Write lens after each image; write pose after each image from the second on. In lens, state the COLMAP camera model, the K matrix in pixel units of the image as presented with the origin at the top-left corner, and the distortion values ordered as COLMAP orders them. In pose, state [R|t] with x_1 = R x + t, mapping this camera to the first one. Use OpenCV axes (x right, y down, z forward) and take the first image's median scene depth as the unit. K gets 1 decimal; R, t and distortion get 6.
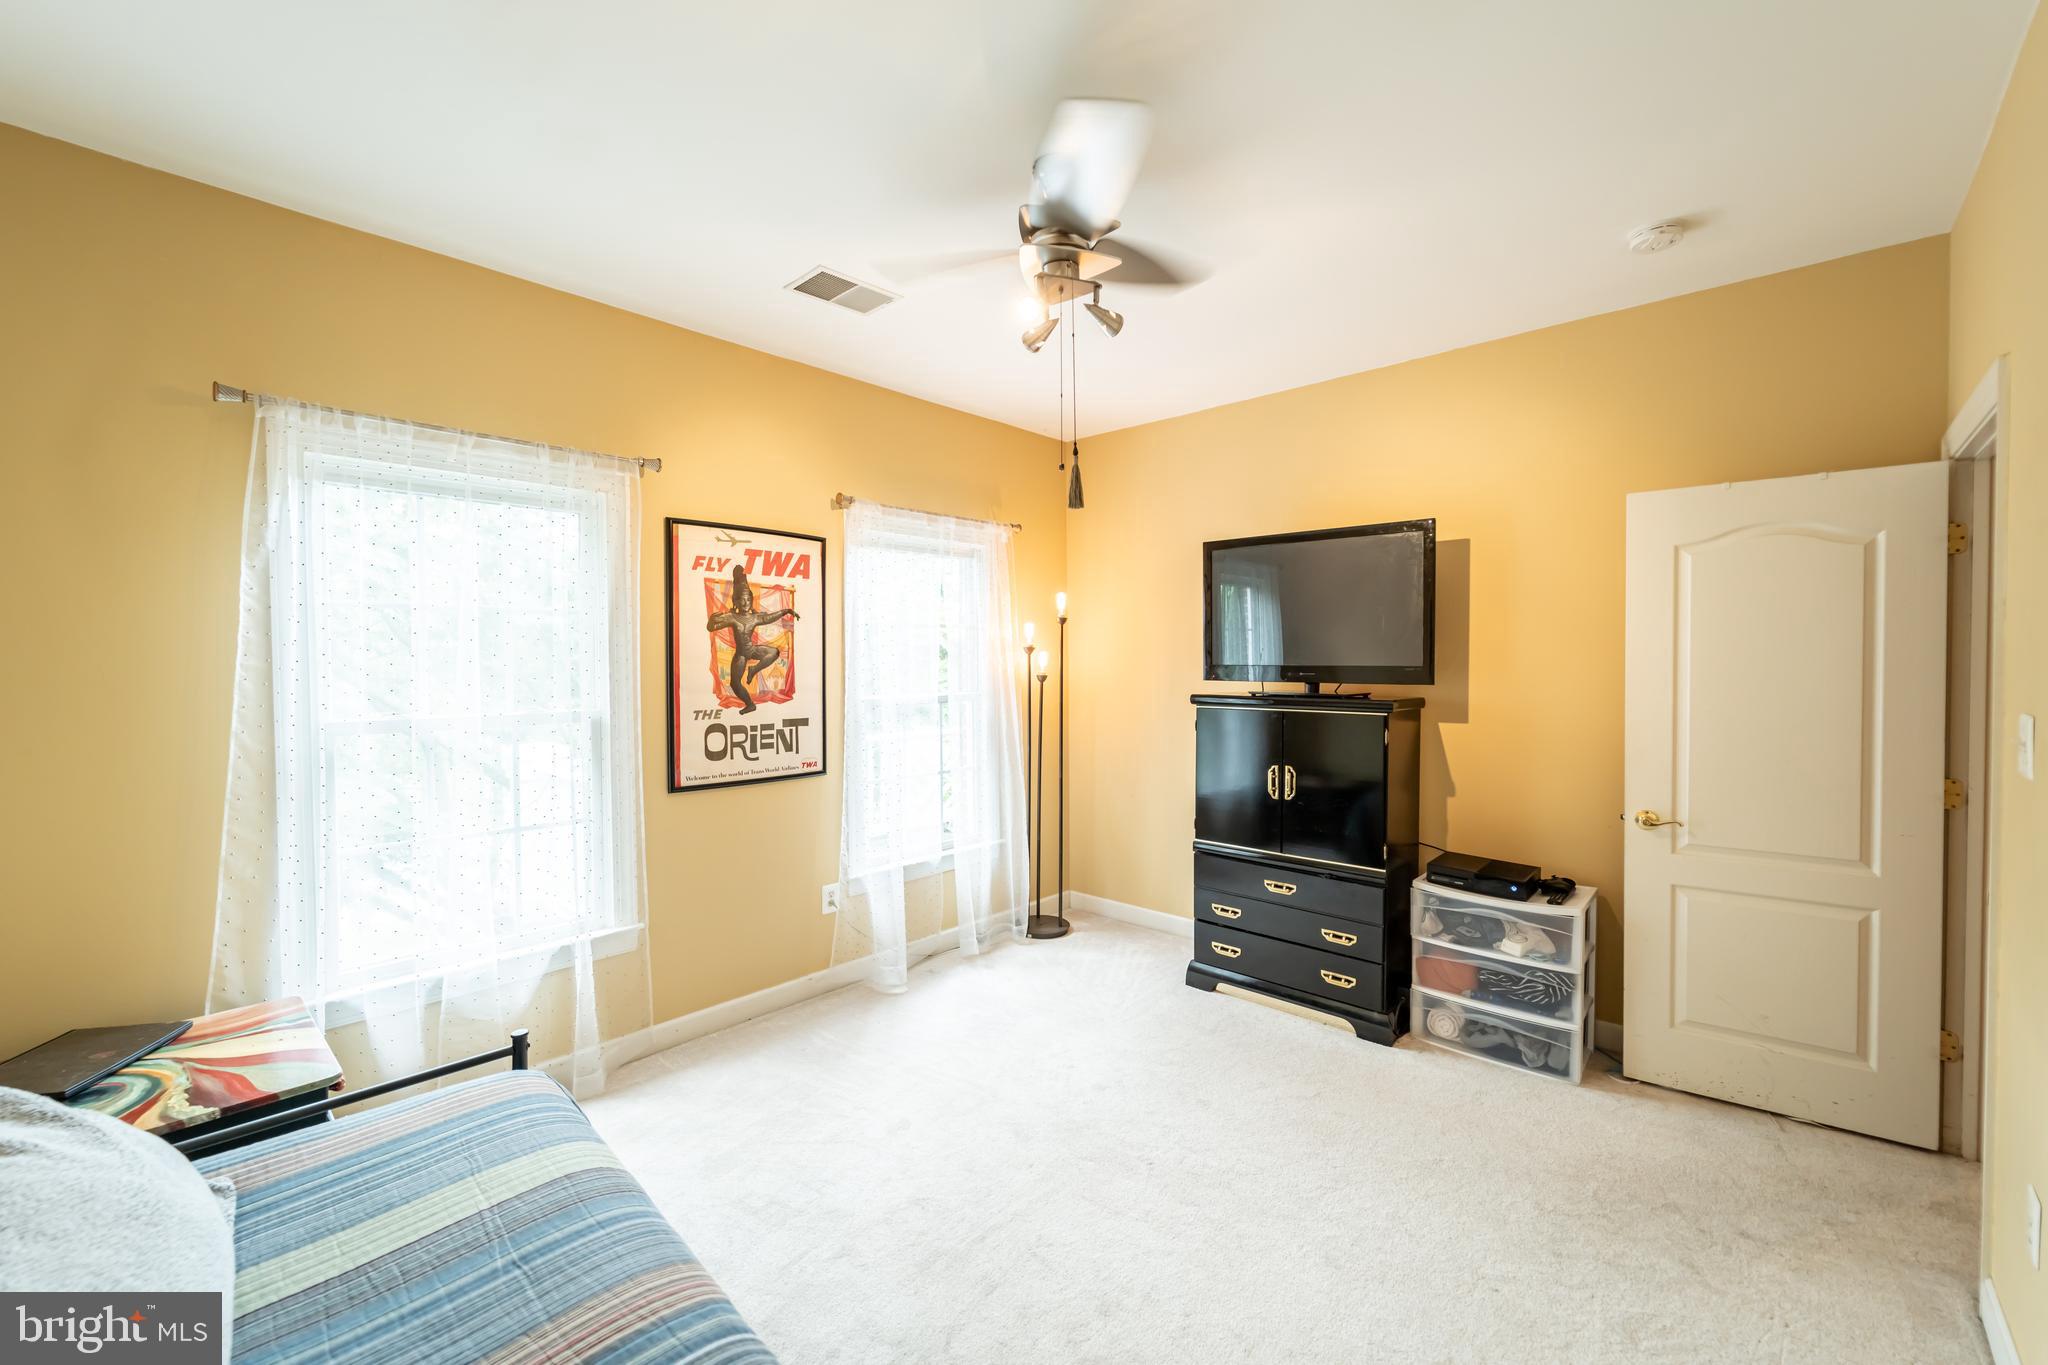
lens RADIAL K [[822.2, 0, 1041.8], [0, 822.2, 671.6], [0, 0, 1]] dist [0.000371, 0.000137]
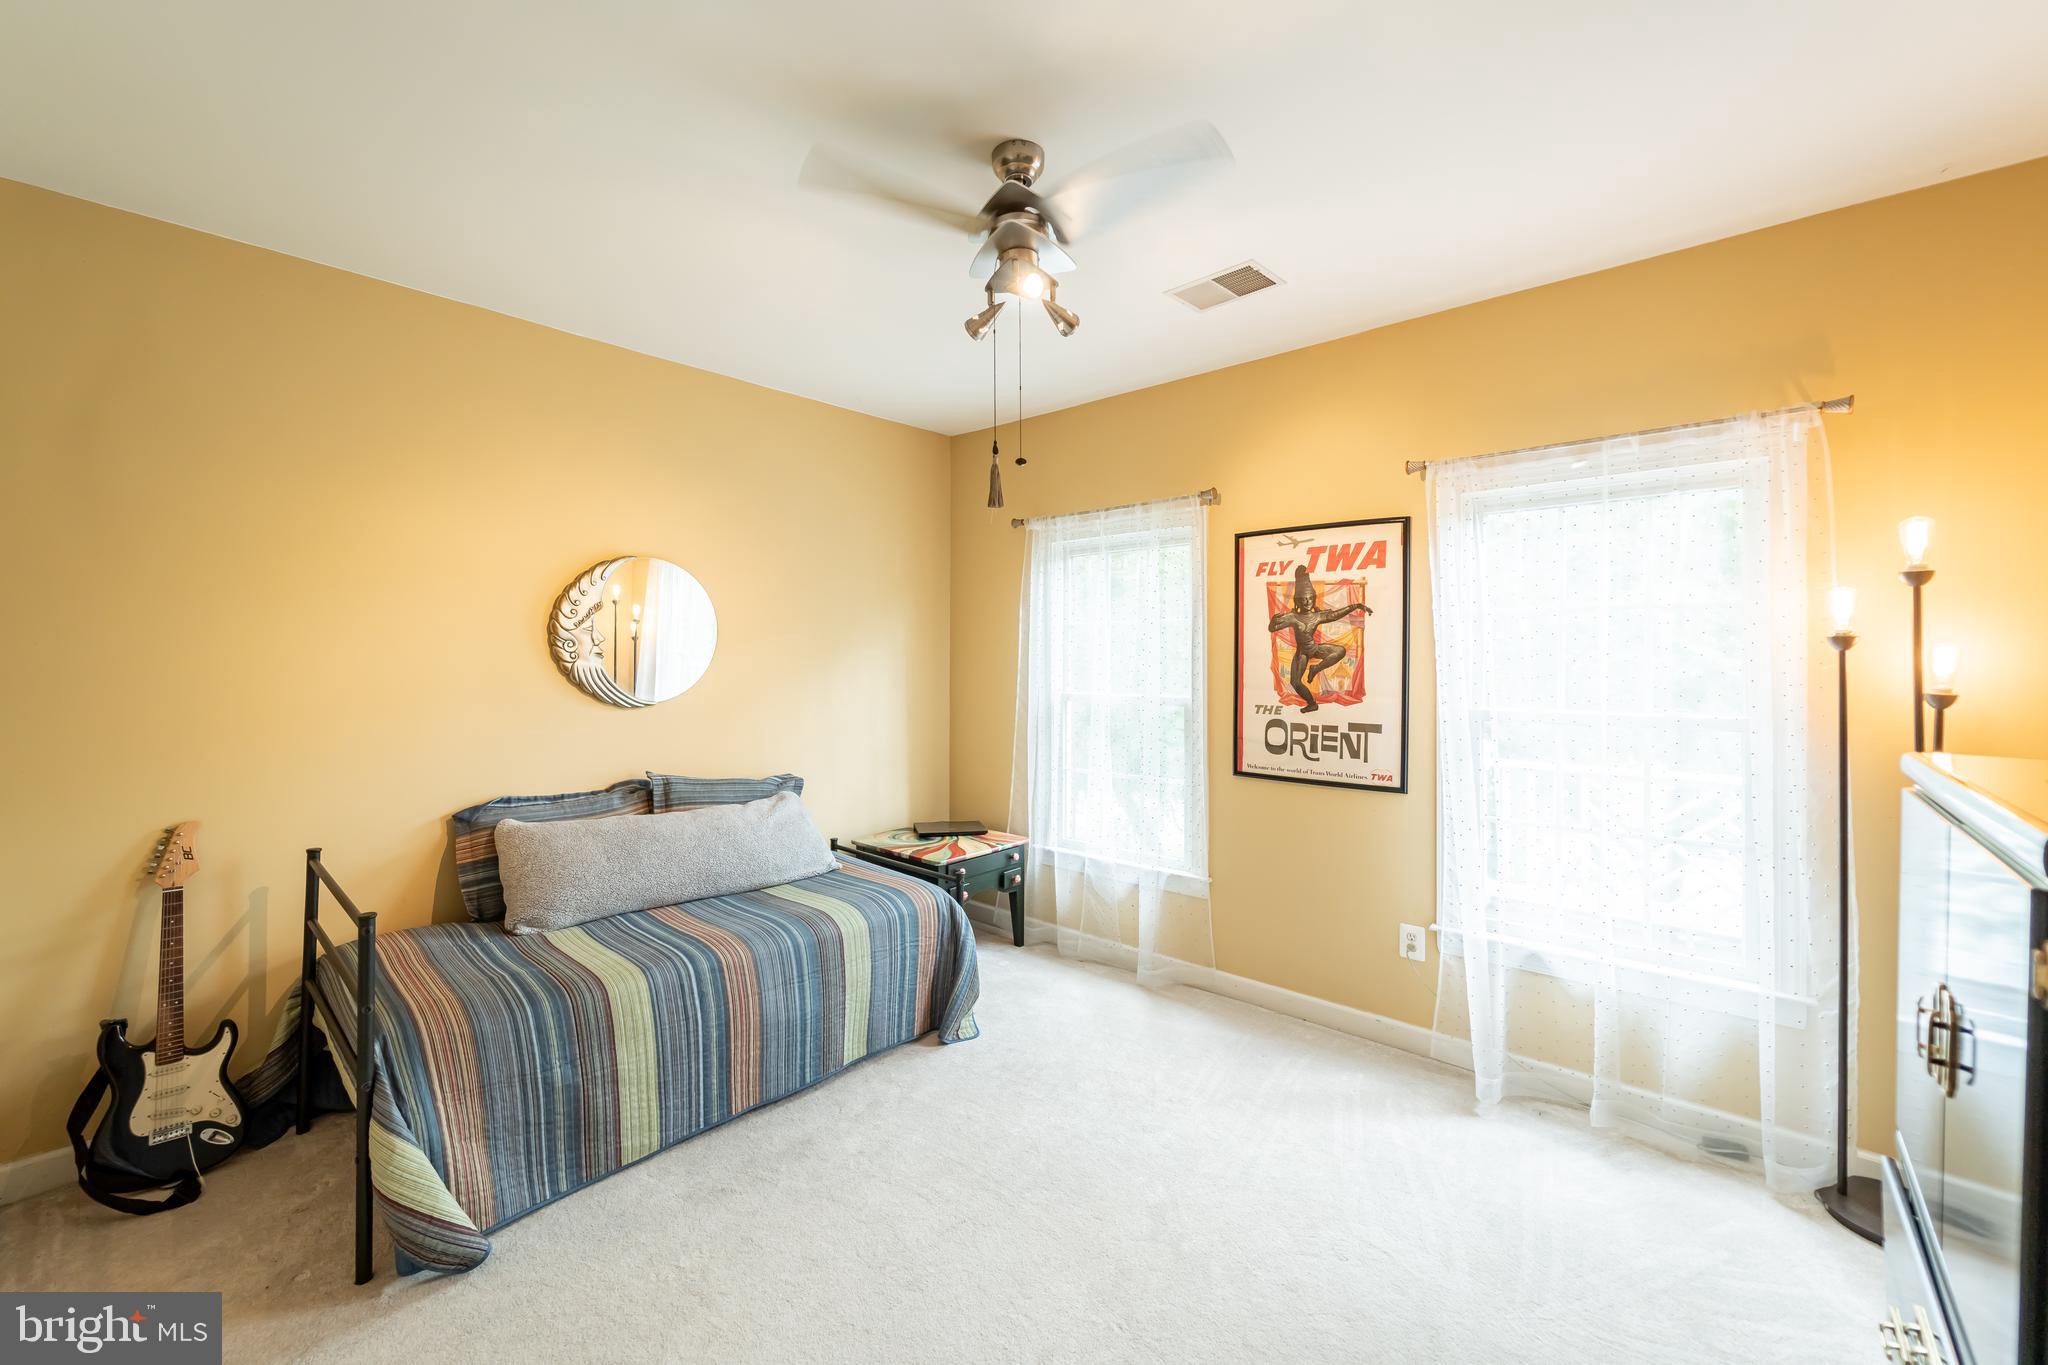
lens RADIAL K [[822.2, 0, 1041.8], [0, 822.2, 671.6], [0, 0, 1]] dist [0.000371, 0.000137]
pose [[0.020913, 0.012188, -0.999707, 0.628482], [-0.023325, 0.999659, 0.011699, -0.002820], [0.999509, 0.023073, 0.021191, 0.650710]]
